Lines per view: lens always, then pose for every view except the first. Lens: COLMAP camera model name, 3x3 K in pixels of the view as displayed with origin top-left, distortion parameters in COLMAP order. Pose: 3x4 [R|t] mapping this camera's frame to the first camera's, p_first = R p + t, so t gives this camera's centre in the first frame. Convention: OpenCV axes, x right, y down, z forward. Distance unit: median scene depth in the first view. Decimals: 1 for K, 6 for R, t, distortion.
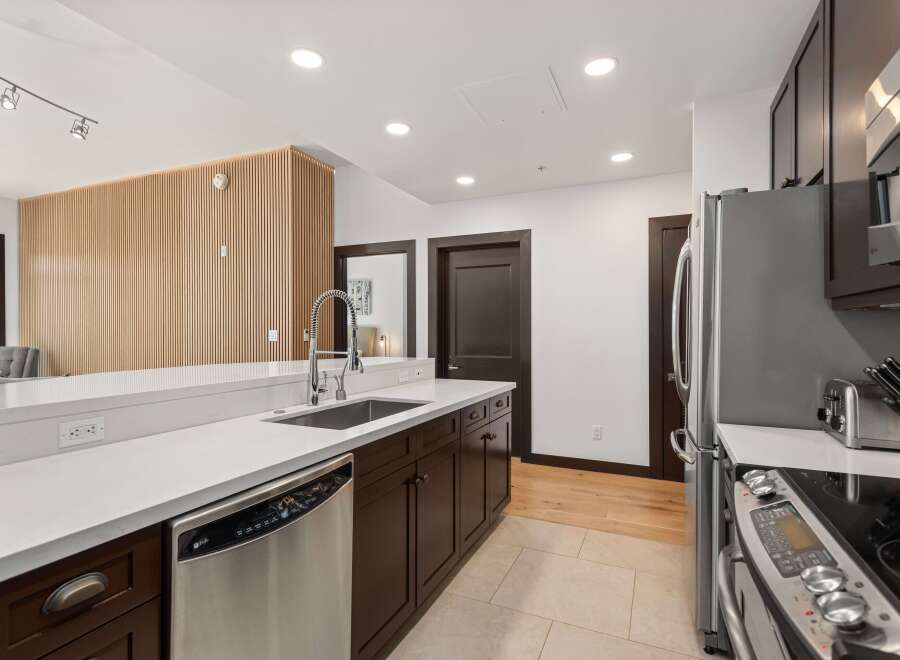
lens RADIAL K [[472.4, 0, 450.0], [0, 472.4, 330.0], [0, 0, 1]] dist [0.011445, 0.000122]
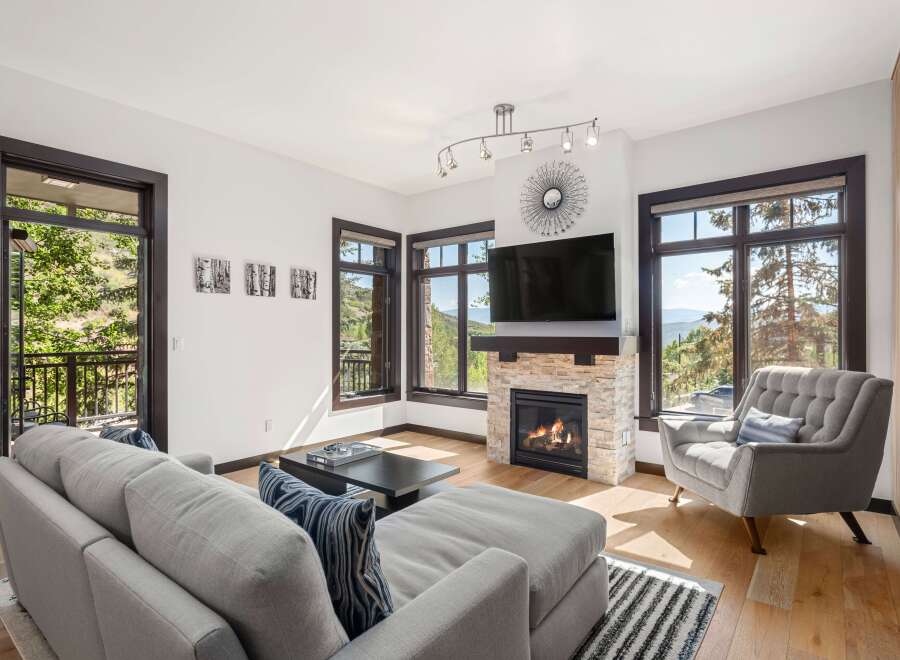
lens RADIAL K [[472.3, 0, 454.0], [0, 472.3, 327.0], [0, 0, 1]] dist [-0.001721, 0.000838]
pose [[-0.232181, -0.007005, -0.972647, -0.417276], [0.000144, 0.999974, -0.007236, -0.009632], [0.972673, -0.001820, -0.232174, 0.877661]]
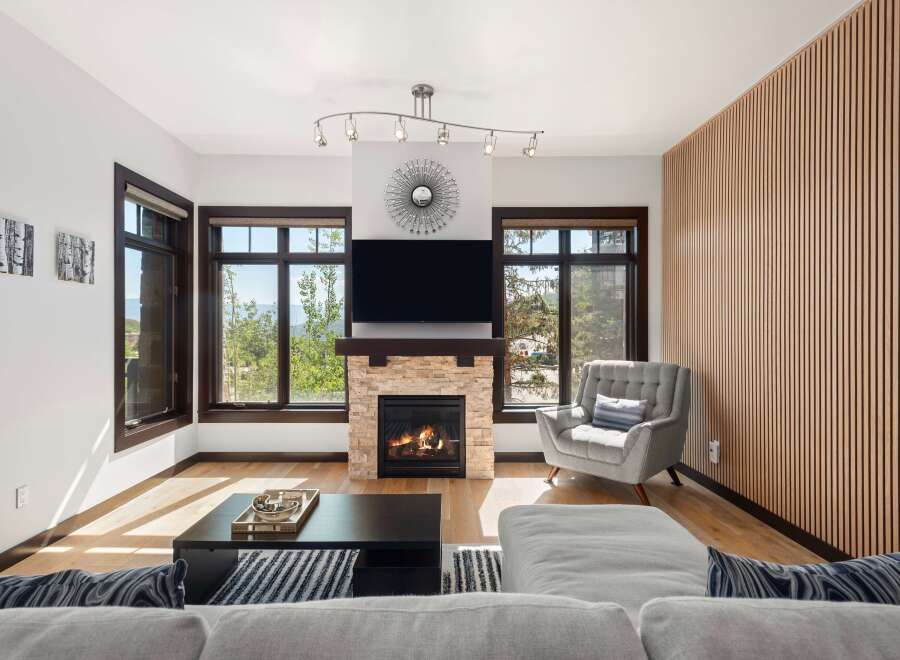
lens RADIAL K [[464.6, 0, 438.8], [0, 464.6, 326.2], [0, 0, 1]] dist [0.011158, -0.000406]
pose [[0.420912, 0.000312, -0.907101, -0.540004], [-0.004571, 0.999988, -0.001776, -0.018789], [0.907090, 0.004894, 0.420909, 0.526448]]
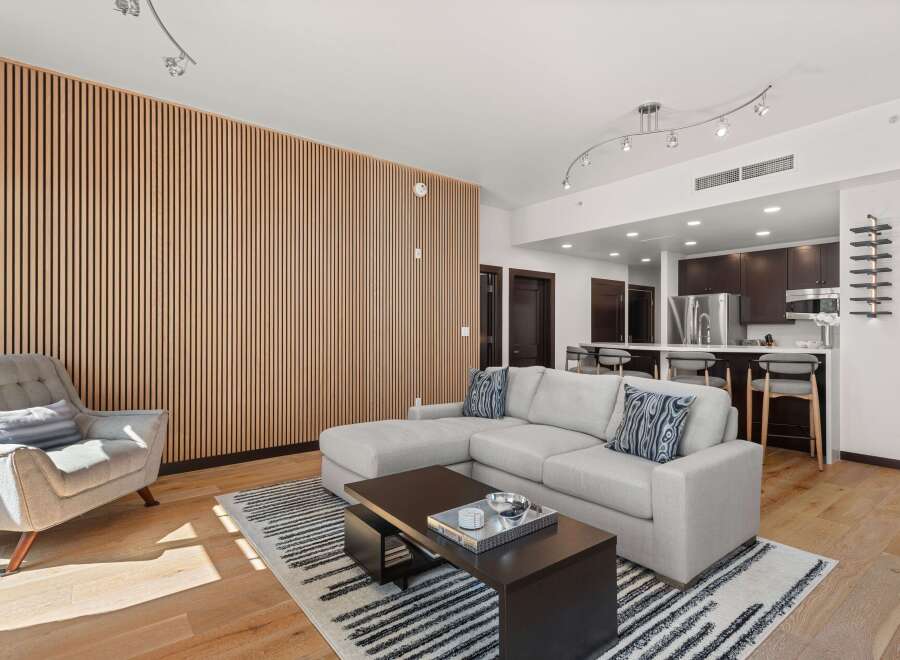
lens RADIAL K [[458.7, 0, 452.5], [0, 458.7, 325.1], [0, 0, 1]] dist [0.012570, -0.000768]
pose [[0.471682, 0.014419, 0.881651, -1.346171], [-0.002689, 0.999885, -0.014915, 0.011416], [-0.881765, 0.004664, 0.471666, 0.435555]]
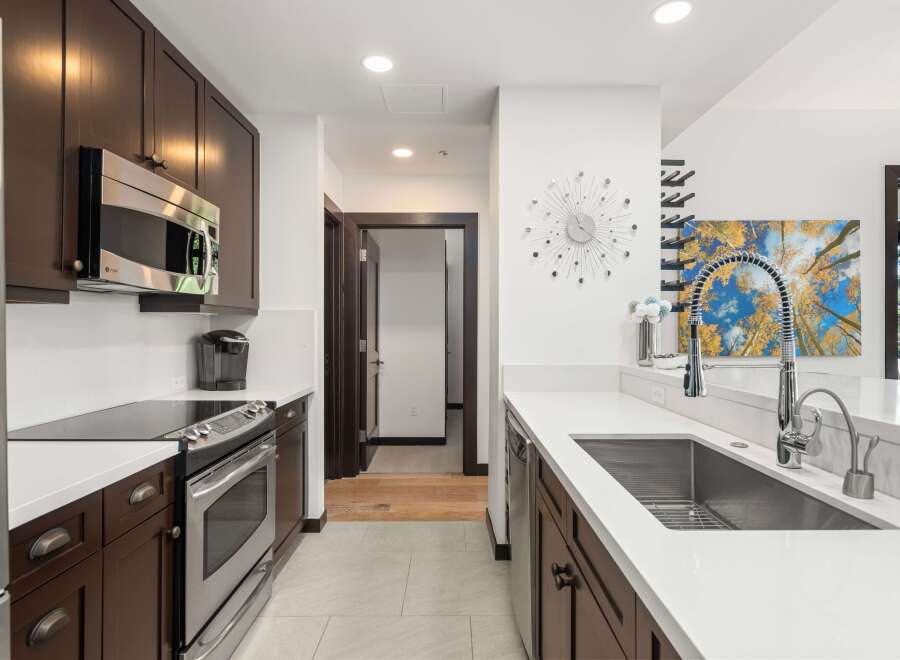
lens RADIAL K [[480.0, 0, 455.1], [0, 480.0, 329.2], [0, 0, 1]] dist [0.003593, 0.000562]
pose [[-0.906643, 0.003637, -0.421882, 0.117956], [0.002034, 0.999989, 0.004251, 0.001192], [0.421893, 0.002996, -0.906641, 0.572466]]
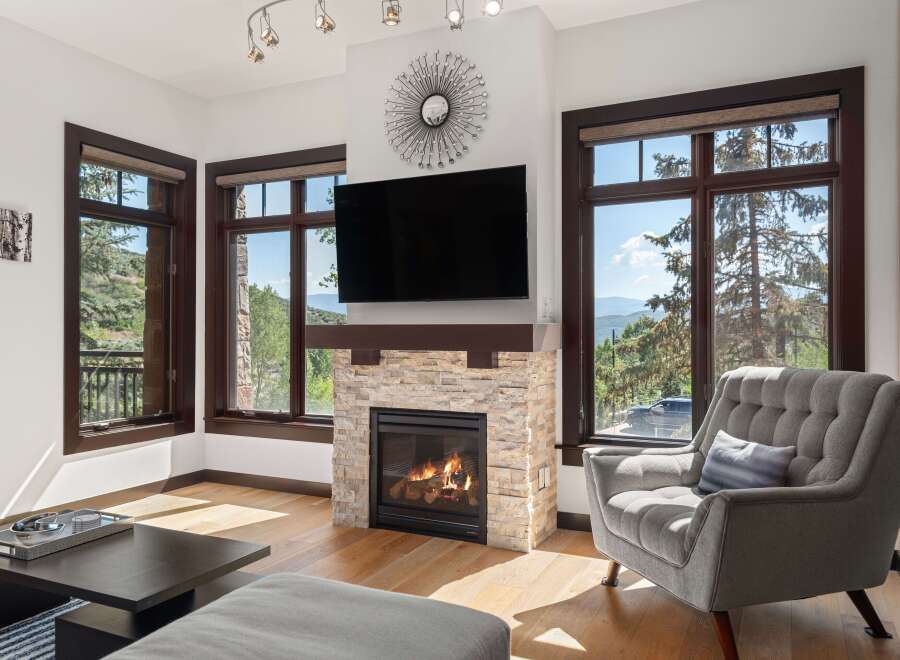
lens RADIAL K [[677.6, 0, 450.2], [0, 677.6, 323.5], [0, 0, 1]] dist [0.015290, 0.000737]
pose [[-0.024174, -0.004093, -0.999699, -0.504952], [0.000752, 0.999991, -0.004112, 0.003404], [0.999707, -0.000851, -0.024171, 0.889515]]
